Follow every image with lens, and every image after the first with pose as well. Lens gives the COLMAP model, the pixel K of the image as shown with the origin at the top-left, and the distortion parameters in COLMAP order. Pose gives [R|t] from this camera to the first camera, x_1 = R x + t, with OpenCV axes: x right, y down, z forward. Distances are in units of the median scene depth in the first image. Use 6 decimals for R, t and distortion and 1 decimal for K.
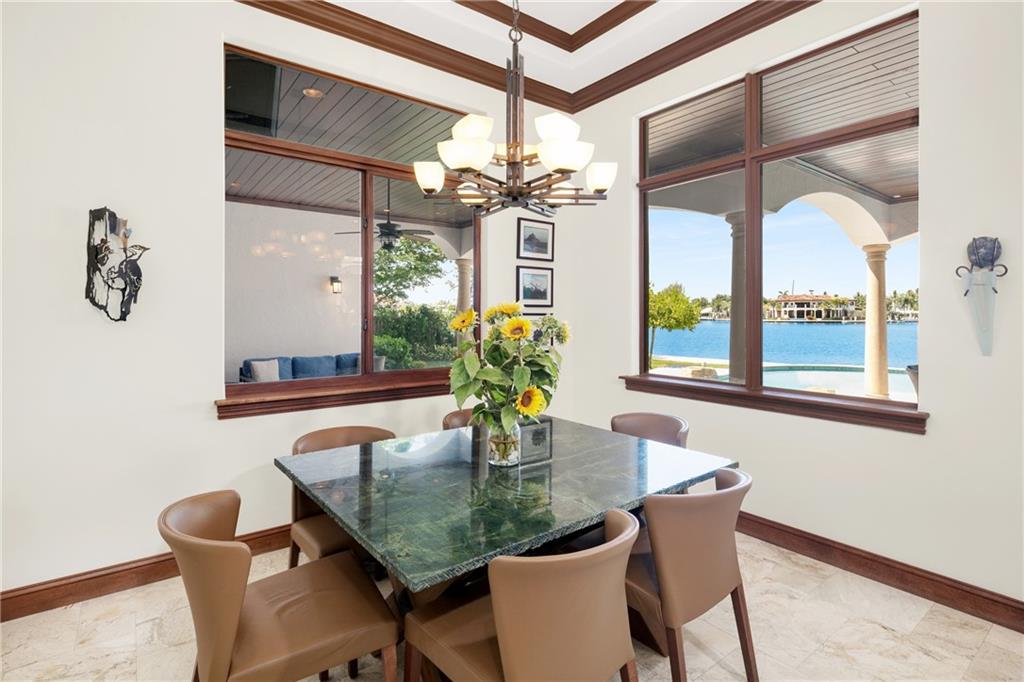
lens RADIAL K [[495.3, 0, 507.6], [0, 495.3, 314.6], [0, 0, 1]] dist [0.003577, -0.004401]
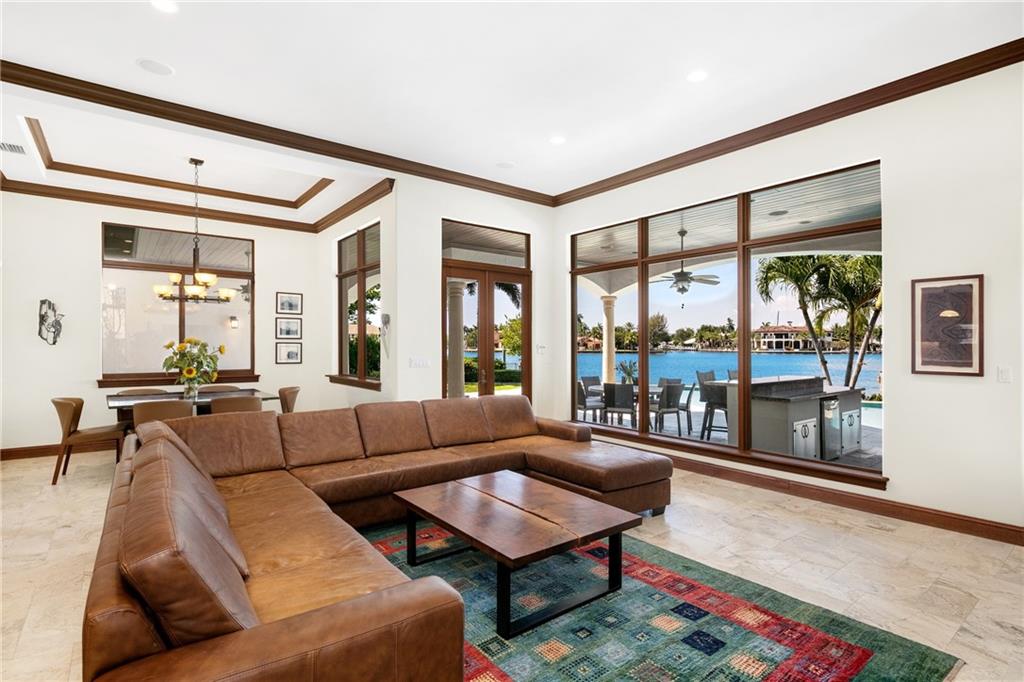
lens RADIAL K [[495.3, 0, 502.9], [0, 495.3, 339.6], [0, 0, 1]] dist [0.003577, -0.004401]
pose [[0.999828, 0.003221, 0.018262, 1.392666], [-0.003042, 0.999947, -0.009842, 0.003938], [-0.018292, 0.009784, 0.999785, -1.481905]]
